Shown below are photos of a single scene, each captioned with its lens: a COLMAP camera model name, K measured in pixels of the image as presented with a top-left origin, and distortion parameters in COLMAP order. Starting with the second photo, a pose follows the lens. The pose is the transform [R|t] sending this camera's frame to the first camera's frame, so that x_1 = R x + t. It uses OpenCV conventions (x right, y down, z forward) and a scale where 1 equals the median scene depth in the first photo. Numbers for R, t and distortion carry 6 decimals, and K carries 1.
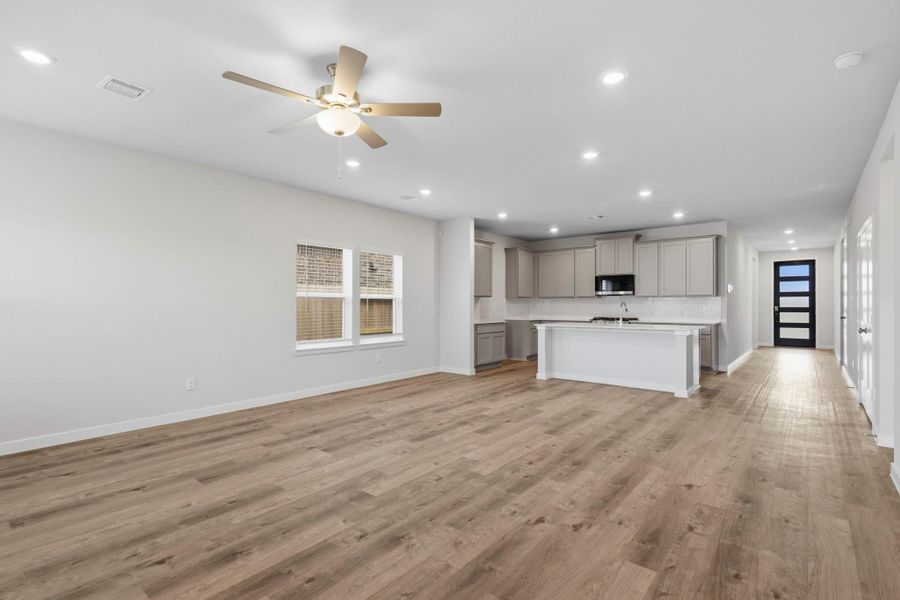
lens RADIAL K [[433.9, 0, 457.3], [0, 433.9, 299.3], [0, 0, 1]] dist [0.035995, -0.005331]
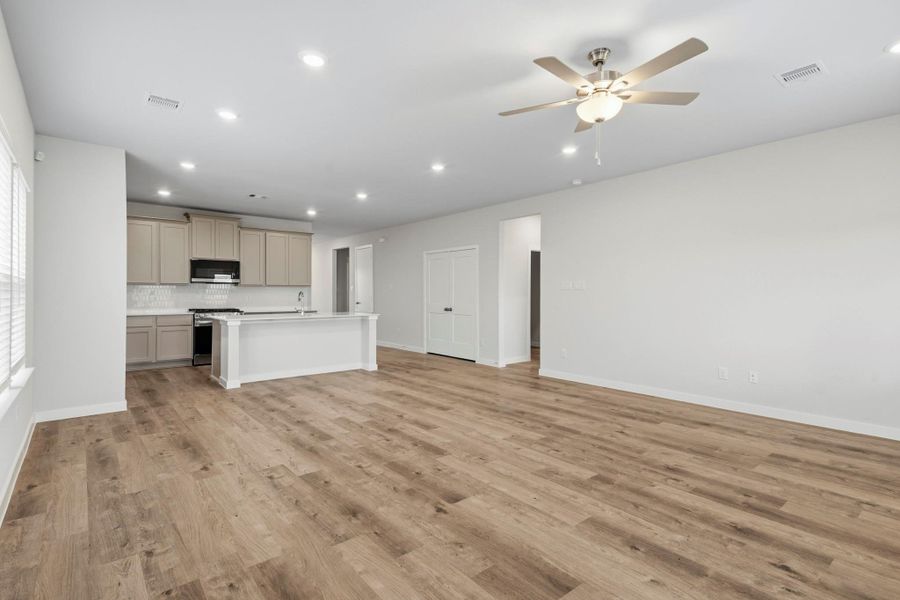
lens RADIAL K [[433.9, 0, 454.1], [0, 433.9, 297.0], [0, 0, 1]] dist [0.035995, -0.005331]
pose [[0.211334, -0.010006, 0.977363, -1.188854], [-0.012119, 0.999844, 0.012857, 0.004926], [-0.977339, -0.014561, 0.211180, 1.021377]]
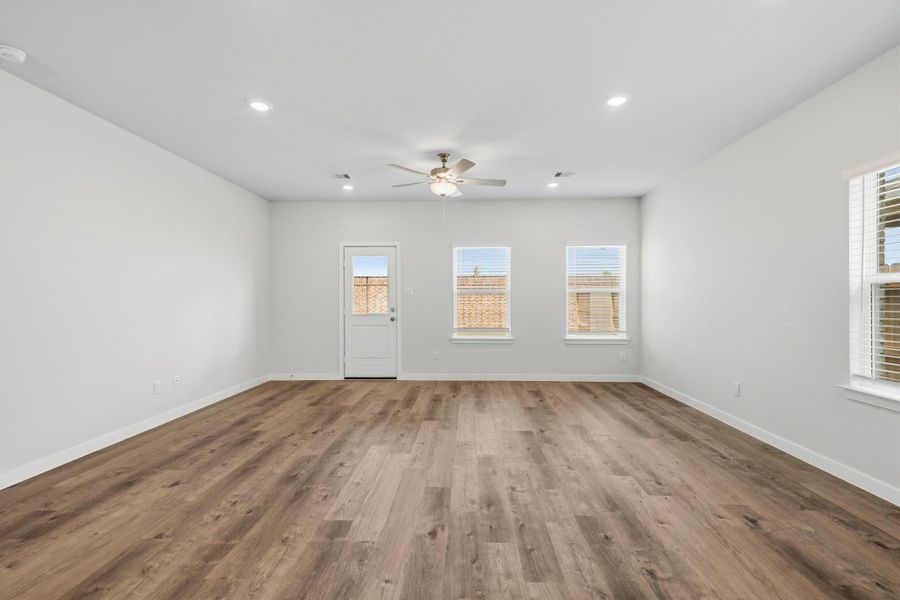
lens RADIAL K [[433.9, 0, 453.8], [0, 433.9, 295.7], [0, 0, 1]] dist [0.035995, -0.005331]
pose [[-0.808639, -0.002172, -0.588301, 0.591678], [0.008387, 0.999849, -0.015220, 0.019439], [0.588246, -0.017242, -0.808498, 2.132340]]
